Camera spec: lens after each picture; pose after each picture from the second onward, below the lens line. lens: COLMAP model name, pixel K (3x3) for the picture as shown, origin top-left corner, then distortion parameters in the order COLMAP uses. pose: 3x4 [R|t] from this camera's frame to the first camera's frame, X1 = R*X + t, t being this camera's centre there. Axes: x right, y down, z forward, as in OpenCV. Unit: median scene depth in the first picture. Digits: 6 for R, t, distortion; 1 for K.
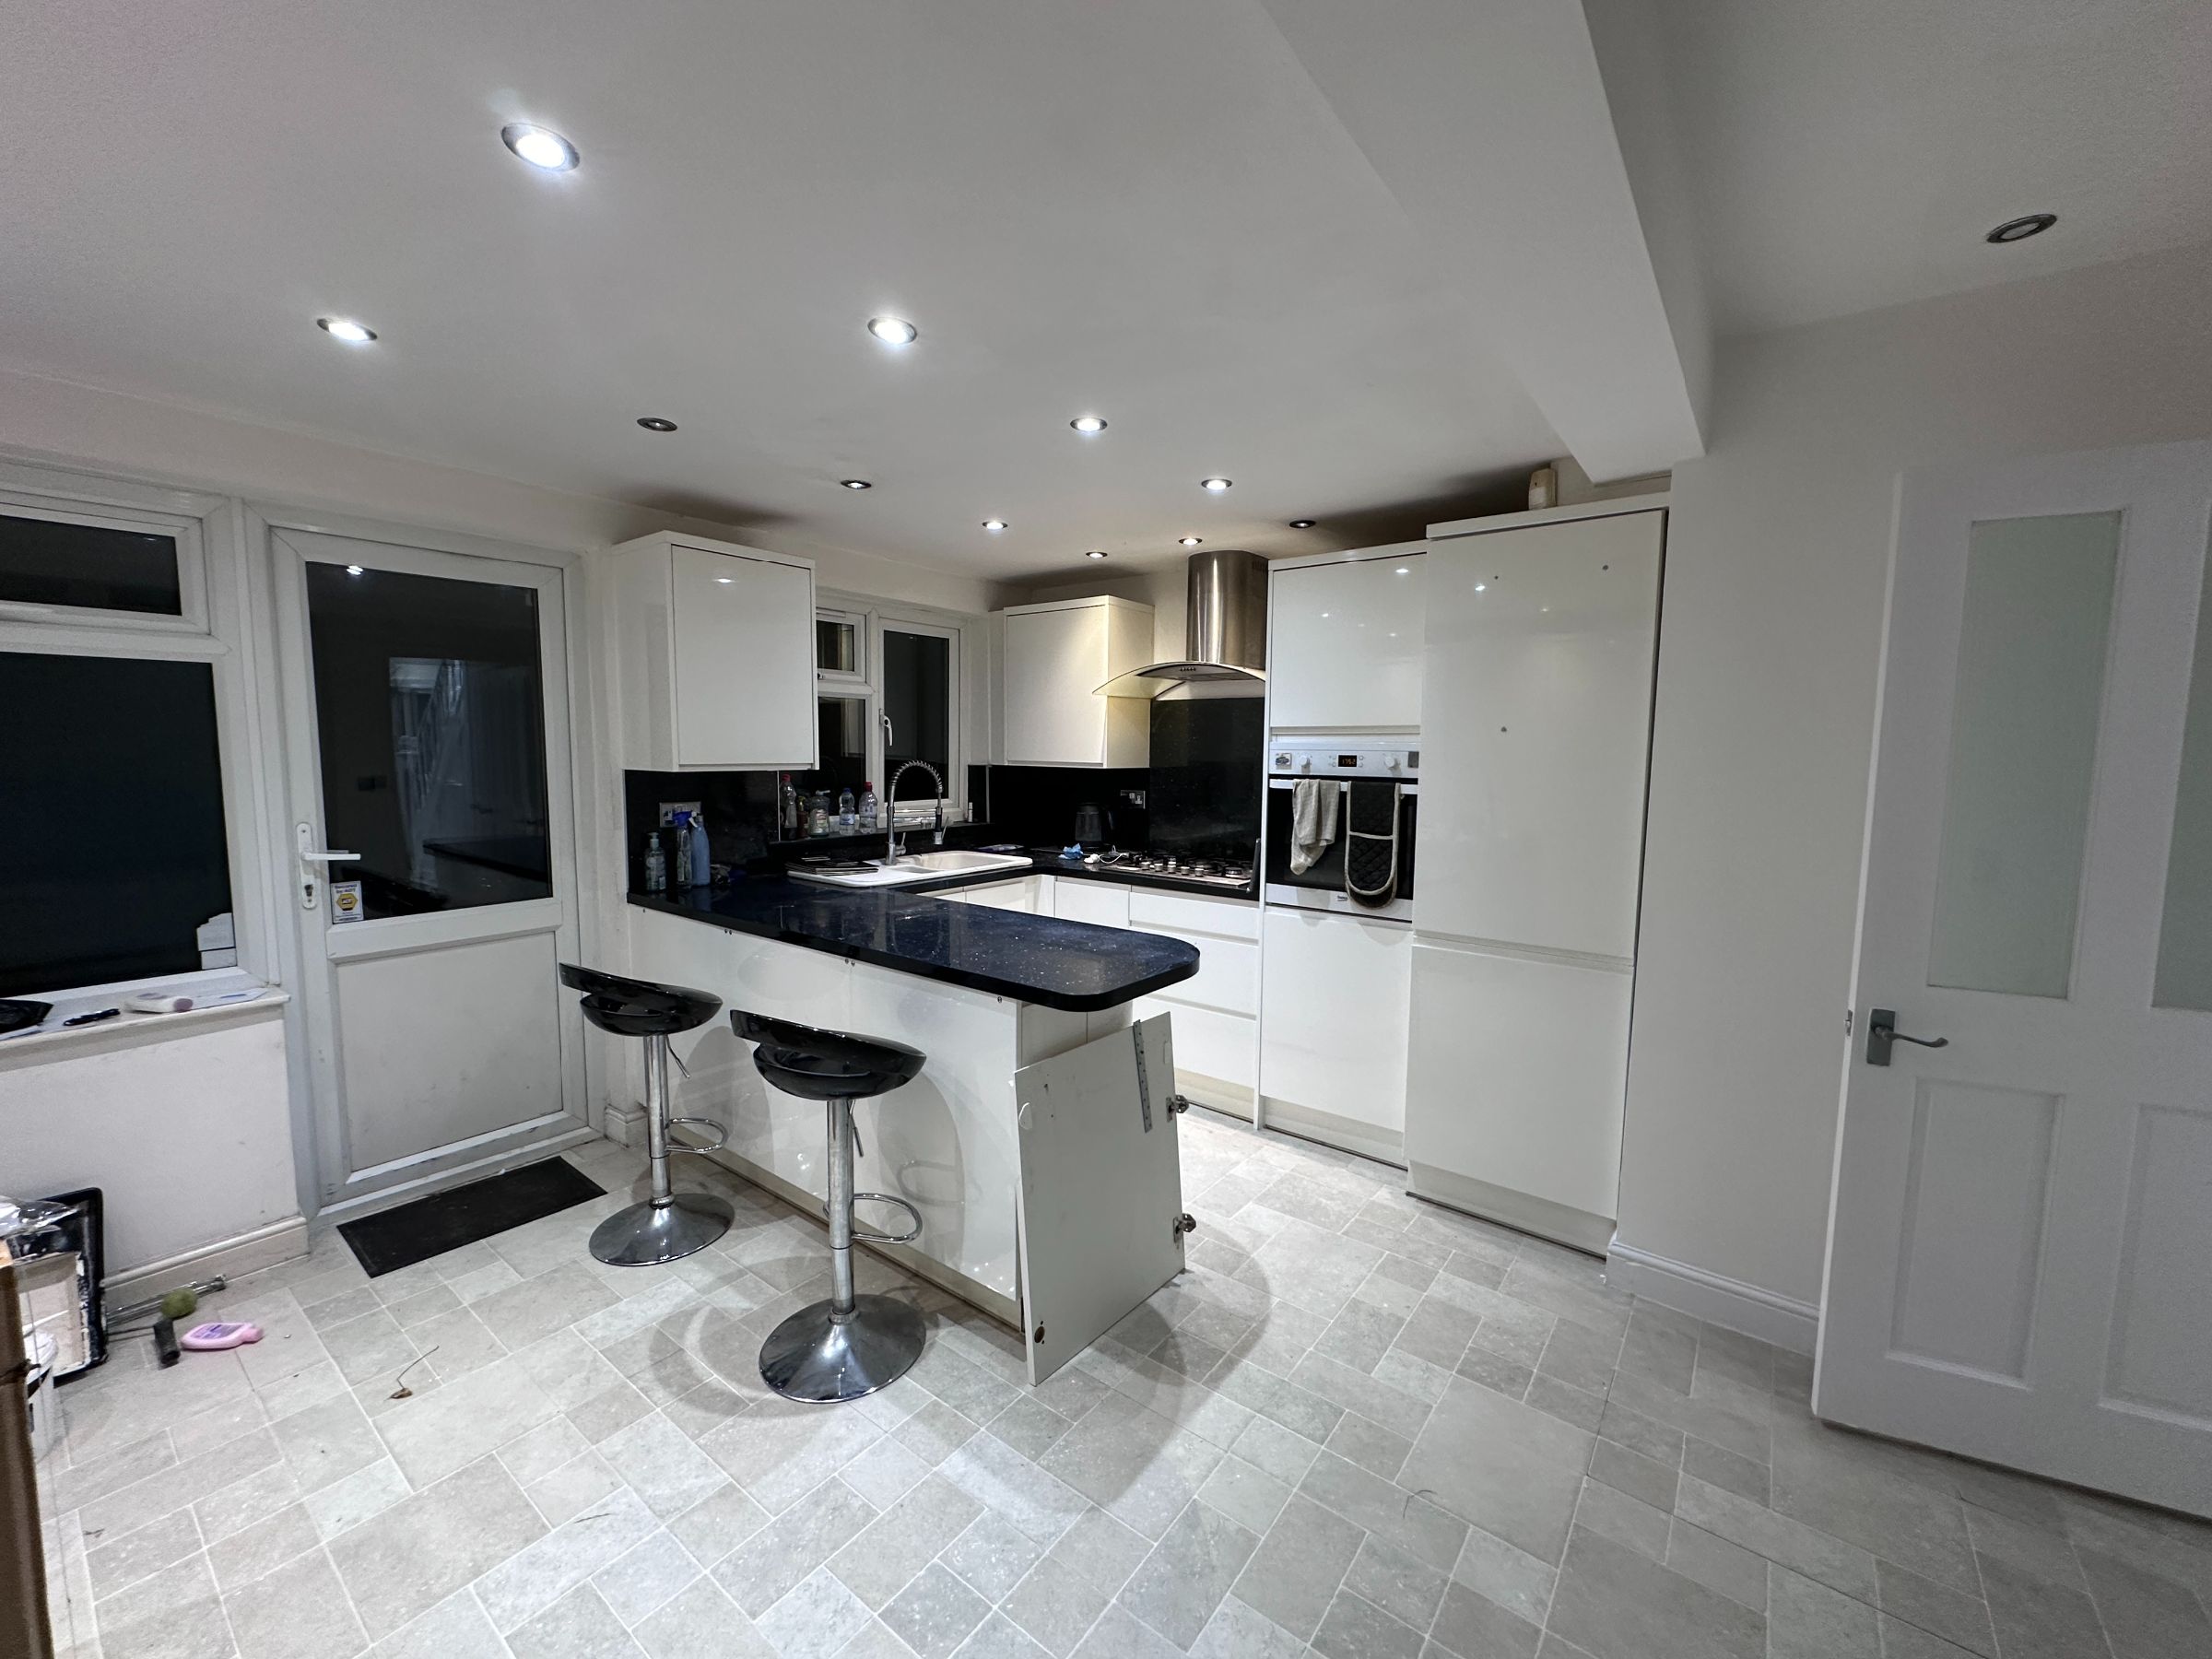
lens RADIAL K [[881.9, 0, 1103.9], [0, 881.9, 829.4], [0, 0, 1]] dist [-0.002151, 0.000248]
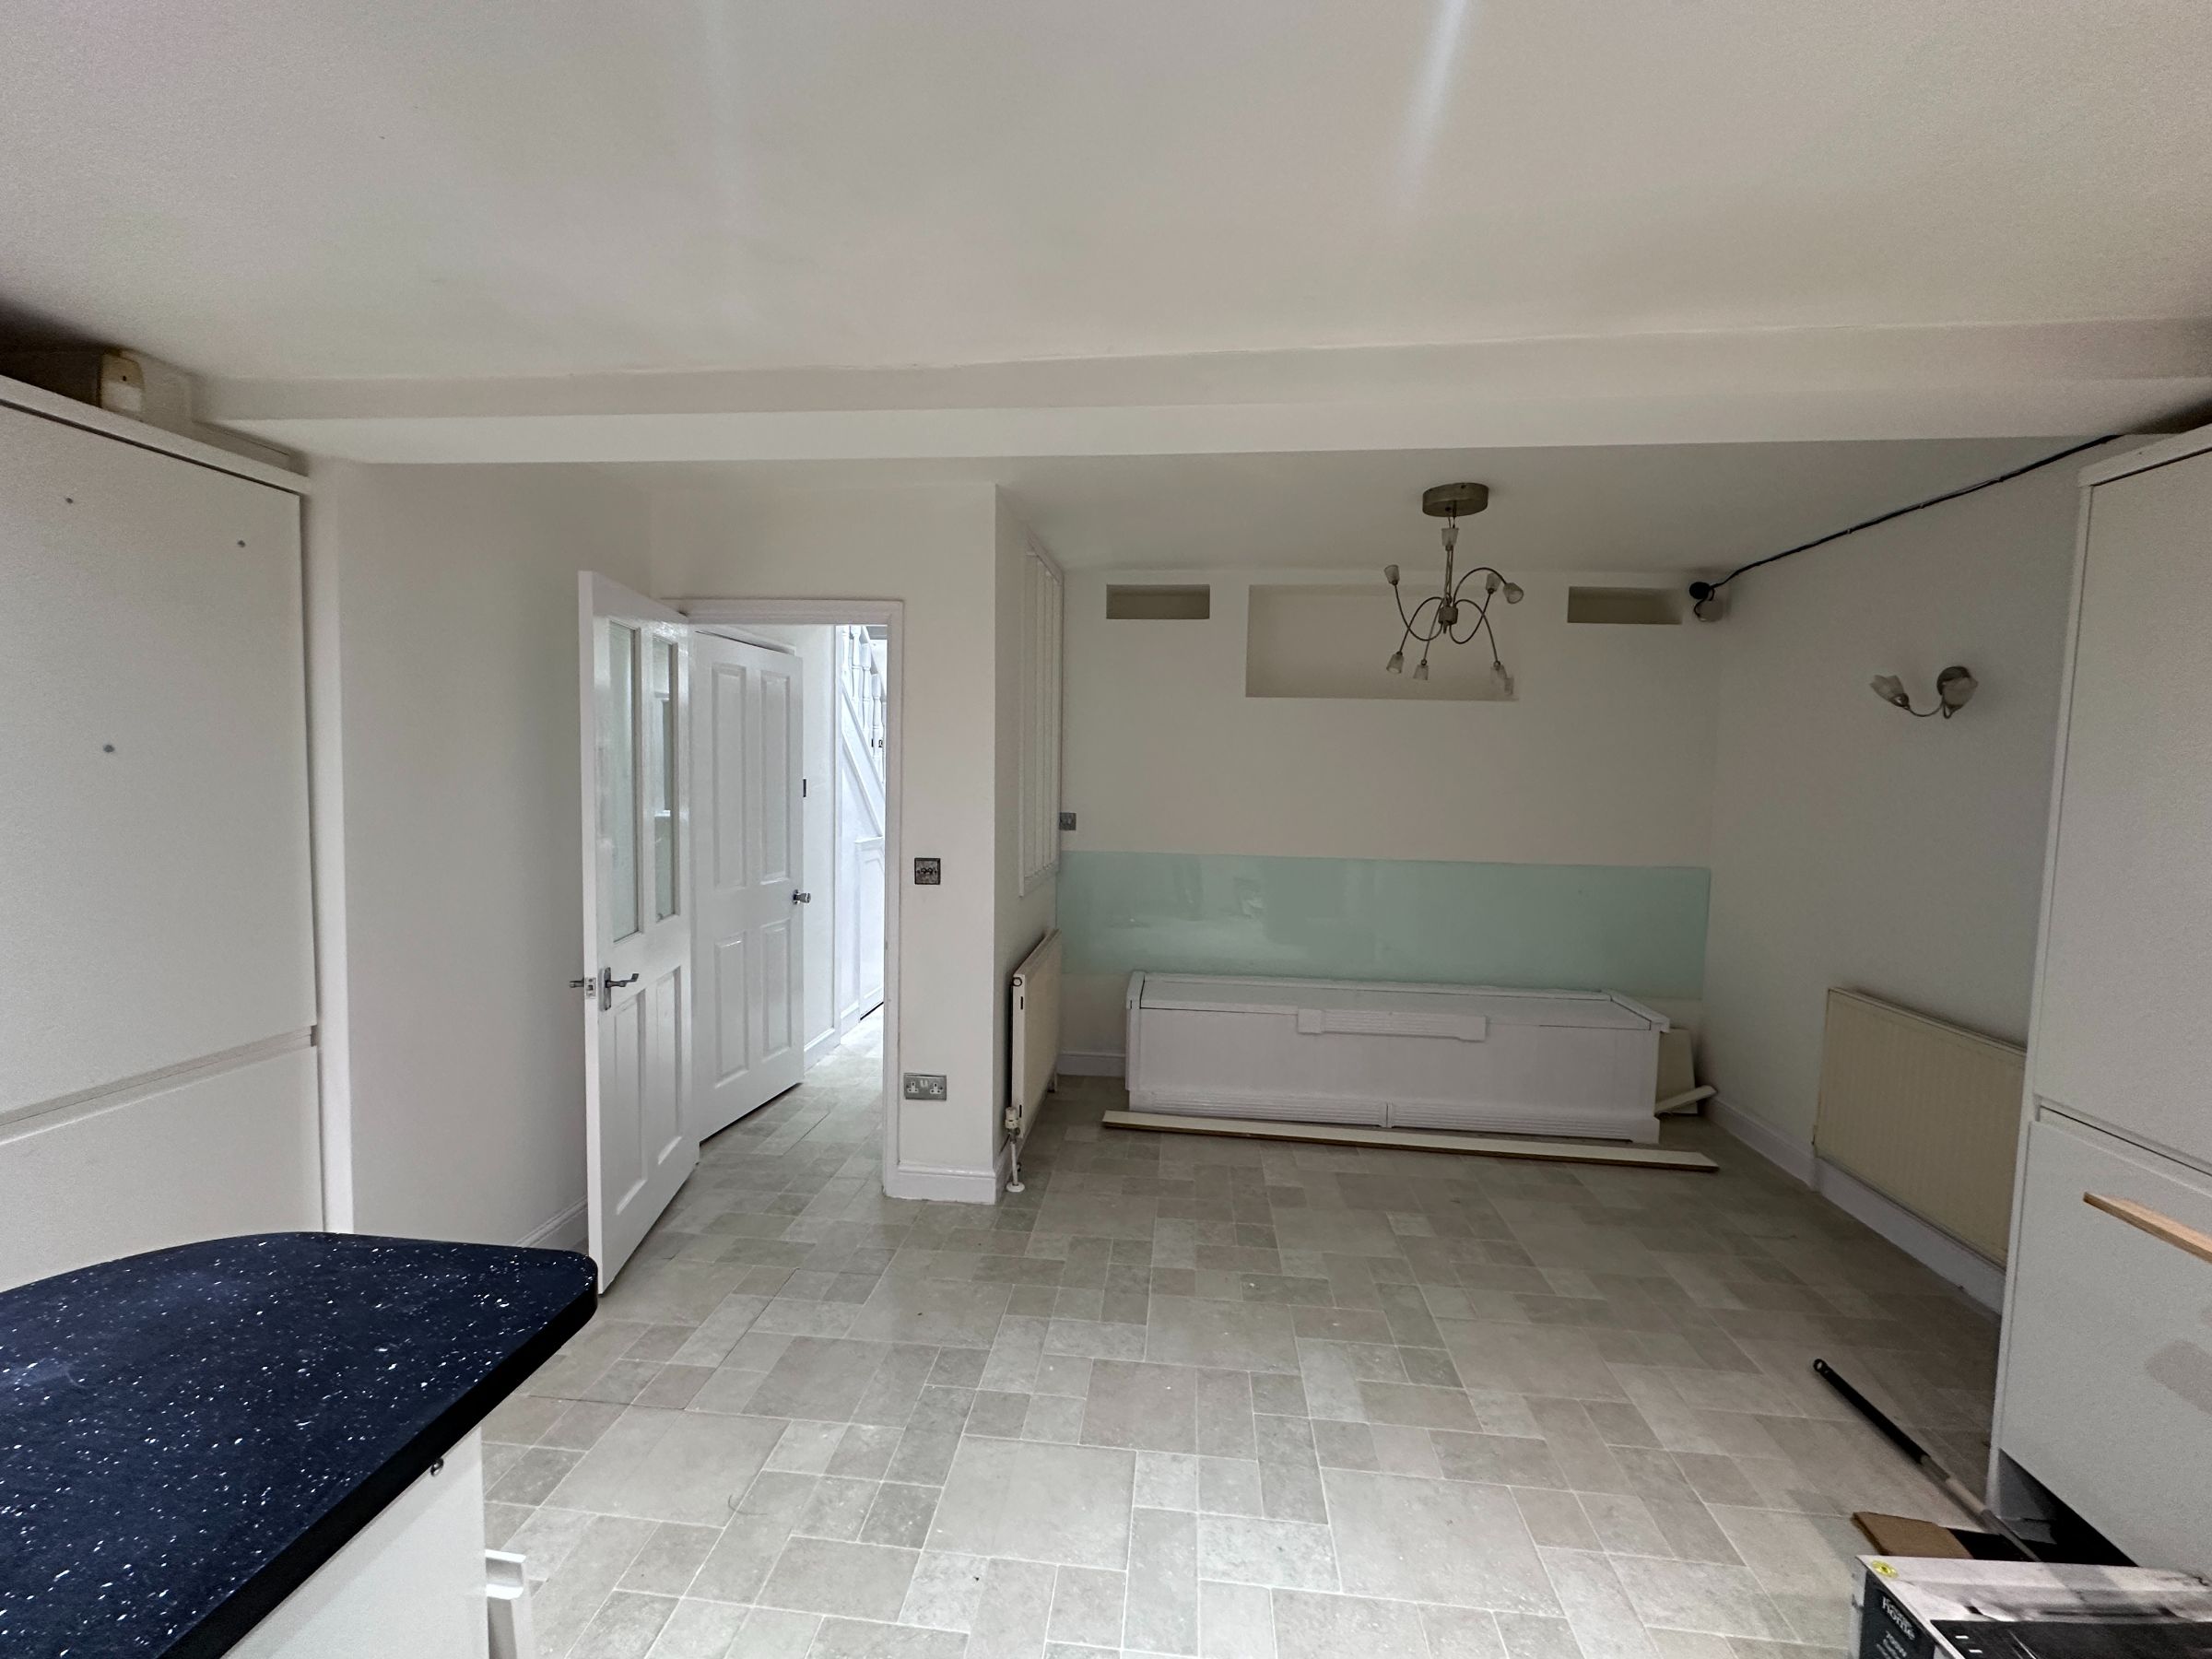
lens RADIAL K [[881.9, 0, 1105.7], [0, 881.9, 826.3], [0, 0, 1]] dist [-0.002151, 0.000248]
pose [[-0.532550, -0.075991, 0.842981, -0.722955], [0.051059, 0.991263, 0.121615, -0.152736], [-0.844857, 0.107808, -0.524017, 1.138567]]
